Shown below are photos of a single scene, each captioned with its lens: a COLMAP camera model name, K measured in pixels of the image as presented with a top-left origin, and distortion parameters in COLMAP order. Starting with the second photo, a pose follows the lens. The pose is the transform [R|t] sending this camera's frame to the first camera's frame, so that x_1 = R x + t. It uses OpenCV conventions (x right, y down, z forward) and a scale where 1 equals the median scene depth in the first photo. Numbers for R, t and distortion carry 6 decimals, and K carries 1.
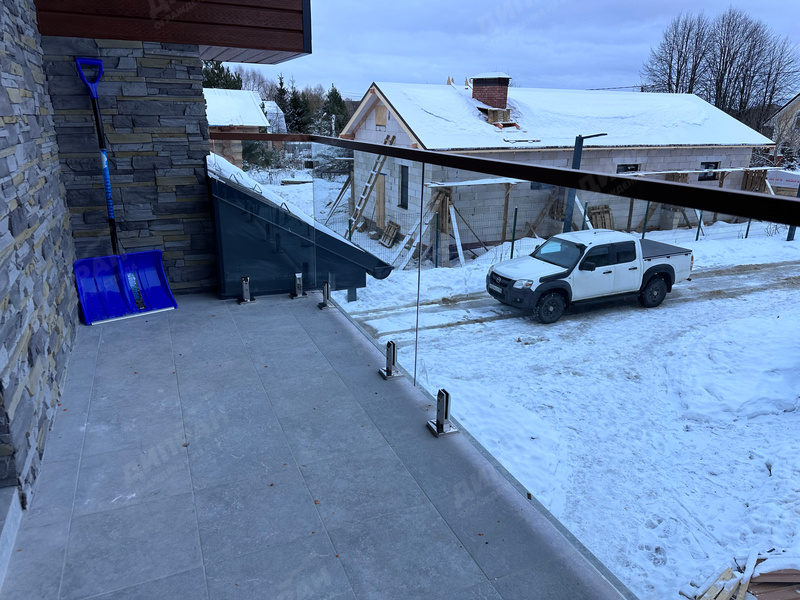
lens RADIAL K [[557.5, 0, 400.0], [0, 557.5, 300.0], [0, 0, 1]] dist [0.052452, -0.002857]
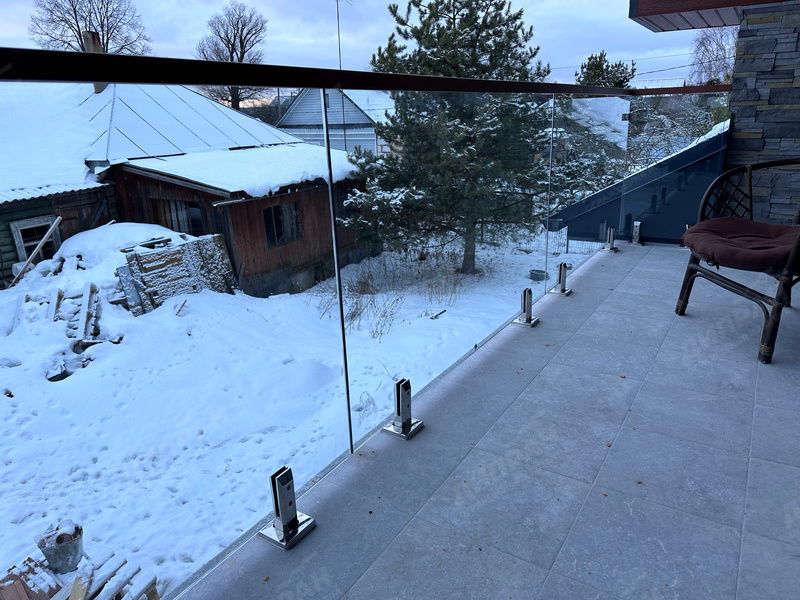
lens RADIAL K [[557.5, 0, 400.0], [0, 557.5, 300.0], [0, 0, 1]] dist [0.052452, -0.002857]
pose [[-0.549826, -0.267968, 0.791129, -0.639877], [0.289841, 0.827085, 0.481583, -0.404761], [-0.783380, 0.494088, -0.377085, 1.505881]]
